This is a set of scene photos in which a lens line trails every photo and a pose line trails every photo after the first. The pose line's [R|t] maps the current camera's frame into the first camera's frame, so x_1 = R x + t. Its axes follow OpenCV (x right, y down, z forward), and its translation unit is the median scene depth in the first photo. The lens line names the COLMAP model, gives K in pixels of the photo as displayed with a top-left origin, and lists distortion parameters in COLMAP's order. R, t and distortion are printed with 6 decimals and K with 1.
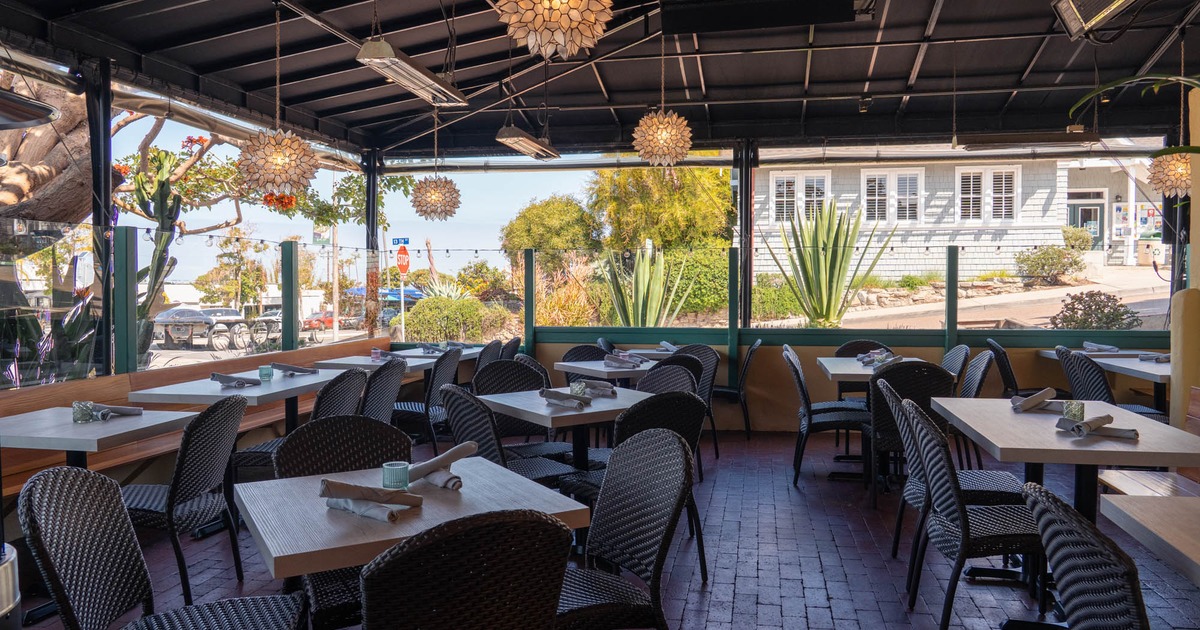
lens RADIAL K [[826.0, 0, 600.0], [0, 826.0, 315.0], [0, 0, 1]] dist [-0.002942, -0.003631]
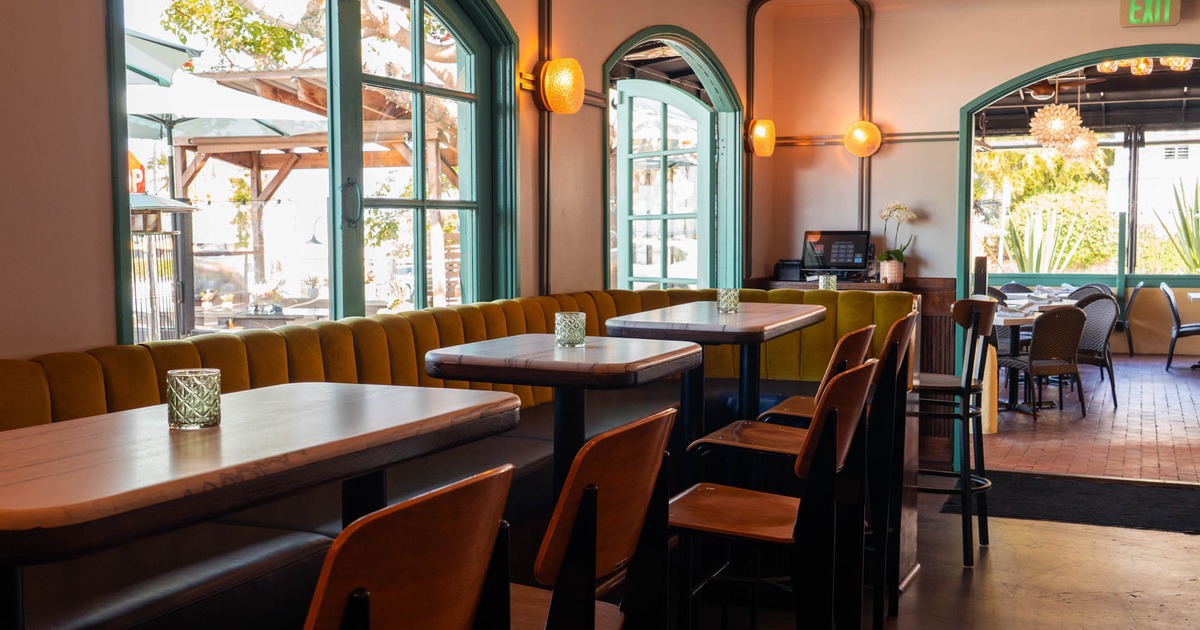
lens RADIAL K [[1240.6, 0, 600.0], [0, 1240.6, 315.0], [0, 0, 1]] dist [0.067140, -0.163881]
pose [[0.976681, 0.013377, -0.214277, -0.211883], [-0.007104, 0.999524, 0.030020, 0.027418], [0.214576, -0.027798, 0.976312, -1.066351]]
